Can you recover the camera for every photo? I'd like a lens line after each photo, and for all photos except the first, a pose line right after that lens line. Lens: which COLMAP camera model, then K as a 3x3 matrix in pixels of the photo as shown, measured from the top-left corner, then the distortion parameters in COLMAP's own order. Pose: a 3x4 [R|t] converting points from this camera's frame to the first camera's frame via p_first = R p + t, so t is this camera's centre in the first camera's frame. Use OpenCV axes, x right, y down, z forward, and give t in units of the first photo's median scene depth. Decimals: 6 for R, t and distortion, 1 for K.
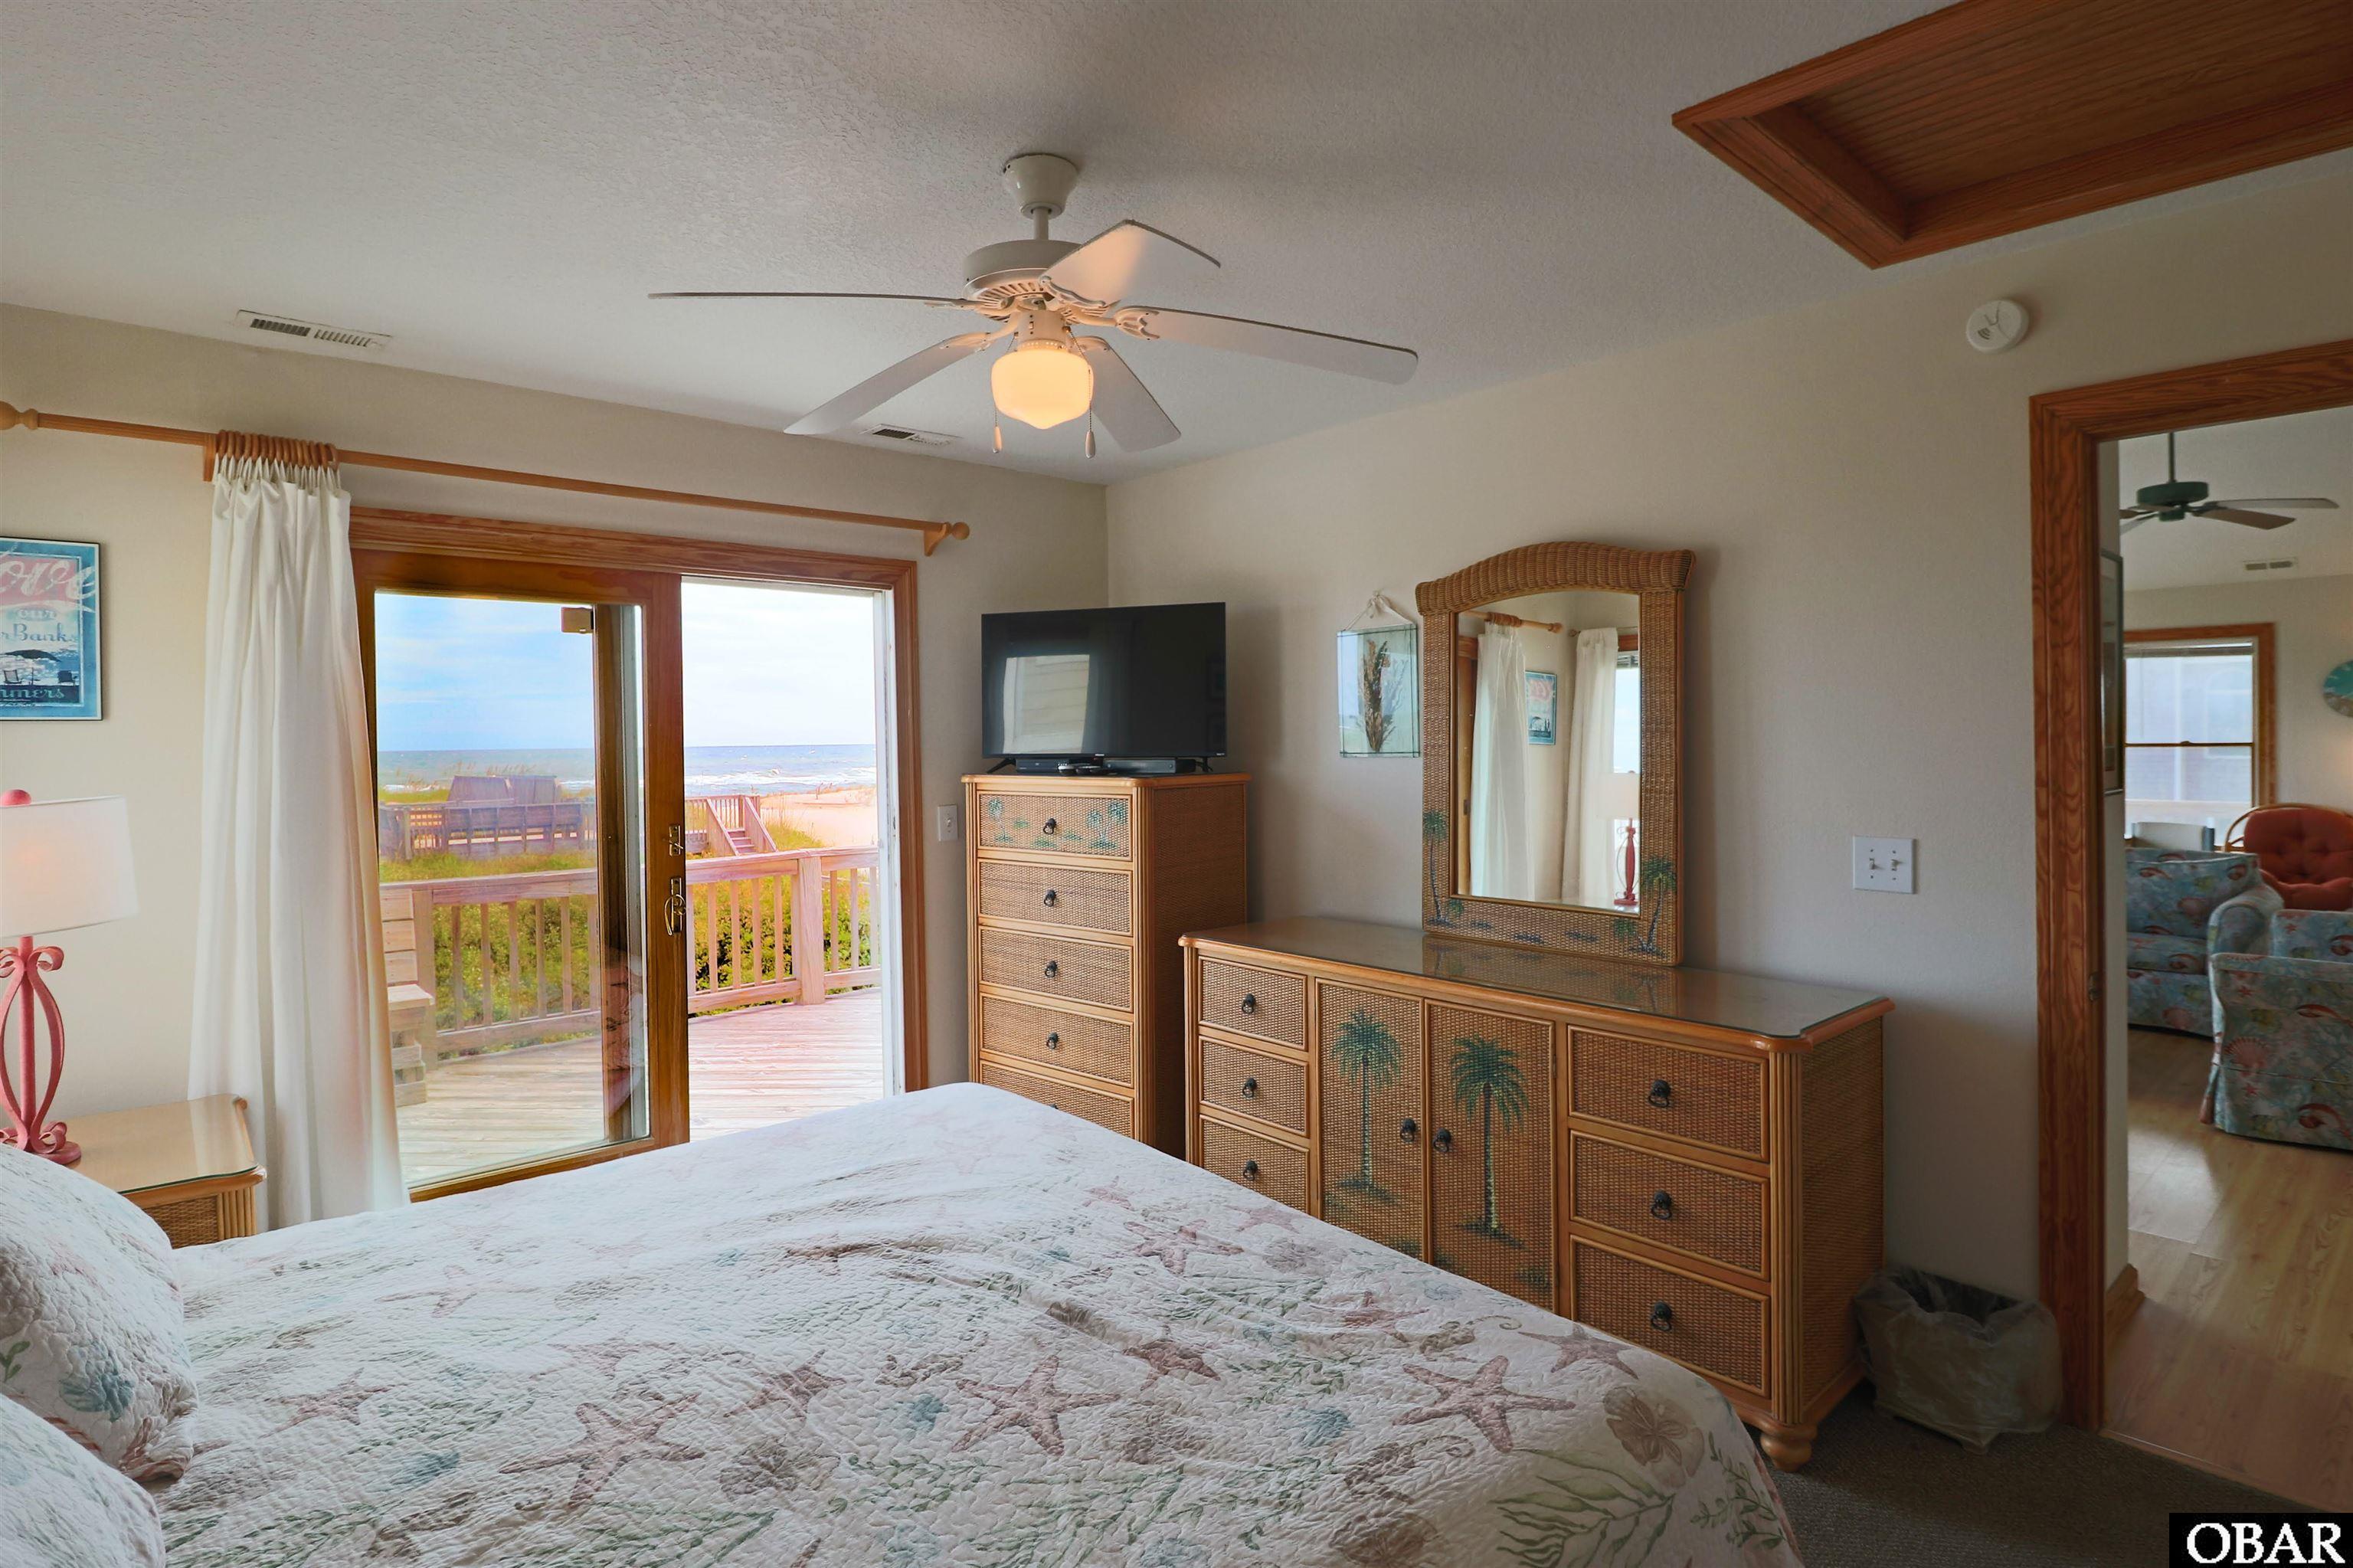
lens RADIAL K [[1218.7, 0, 1169.7], [0, 1218.7, 771.7], [0, 0, 1]] dist [-0.008677, -0.004079]
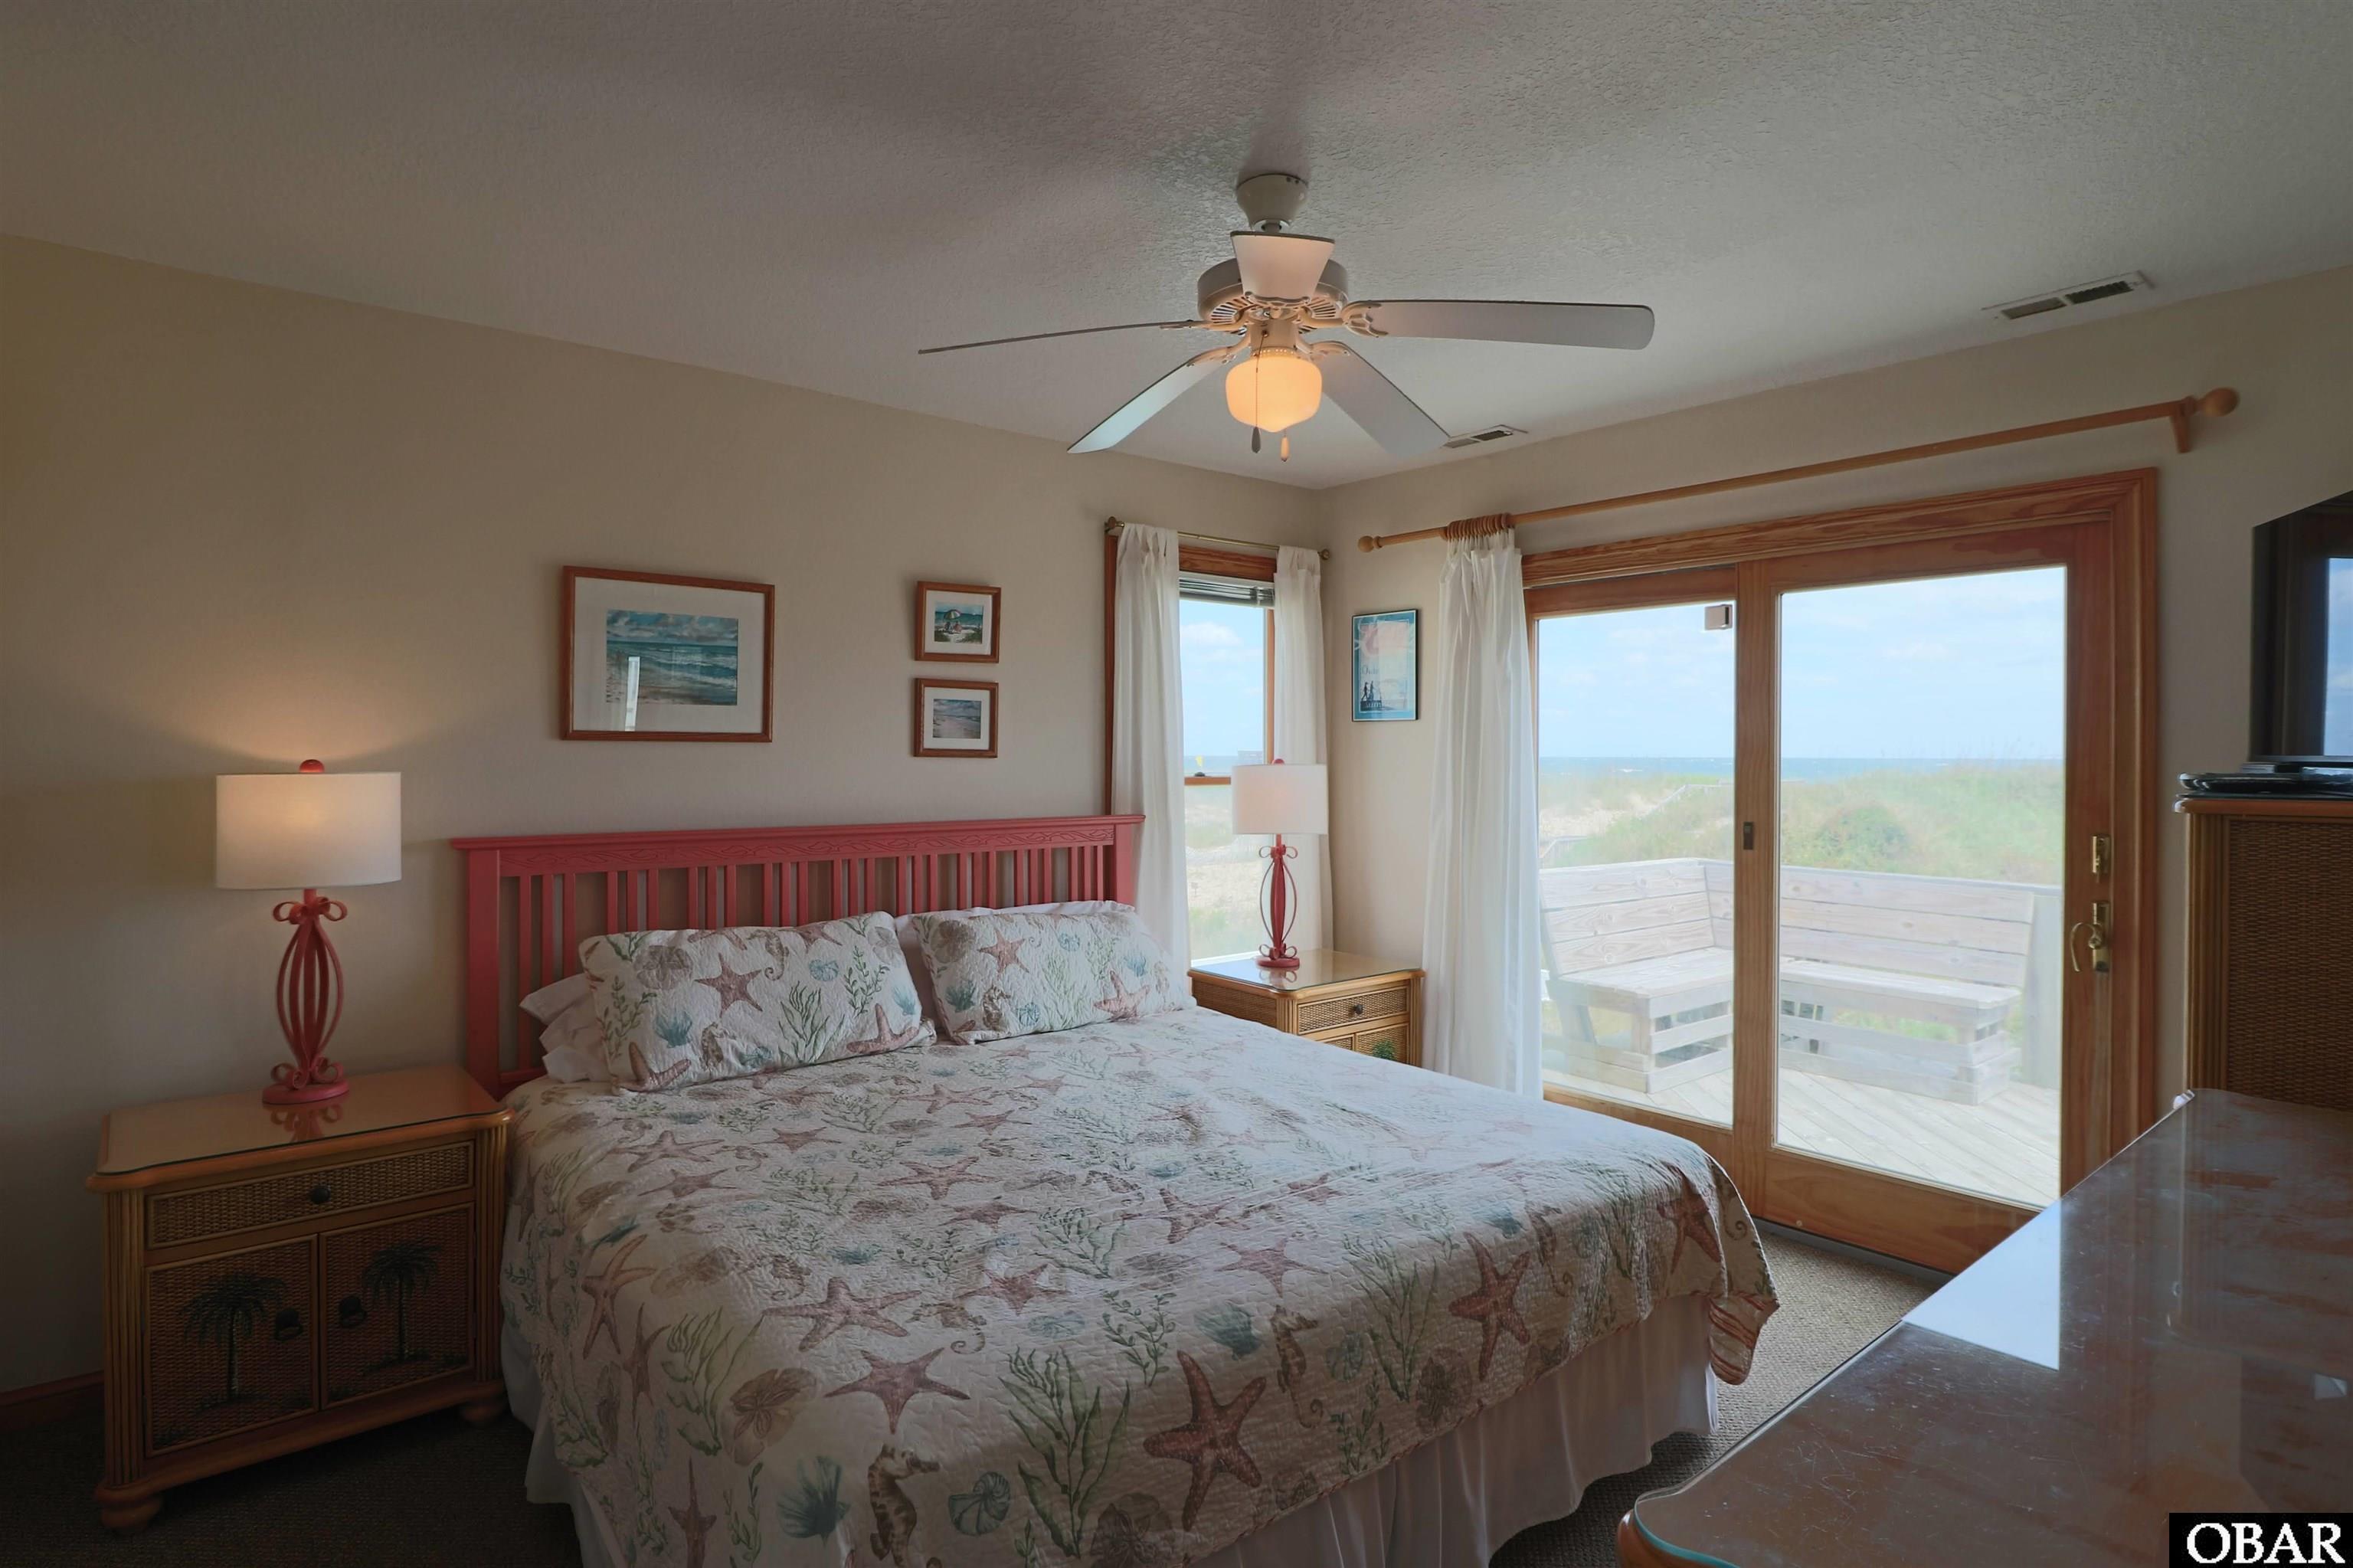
lens RADIAL K [[1218.7, 0, 1157.3], [0, 1218.7, 776.2], [0, 0, 1]] dist [-0.008677, -0.004079]
pose [[-0.049228, 0.031625, -0.998287, 1.168571], [-0.030900, 0.998972, 0.033171, -0.017509], [0.998309, 0.032480, -0.048200, 1.159119]]
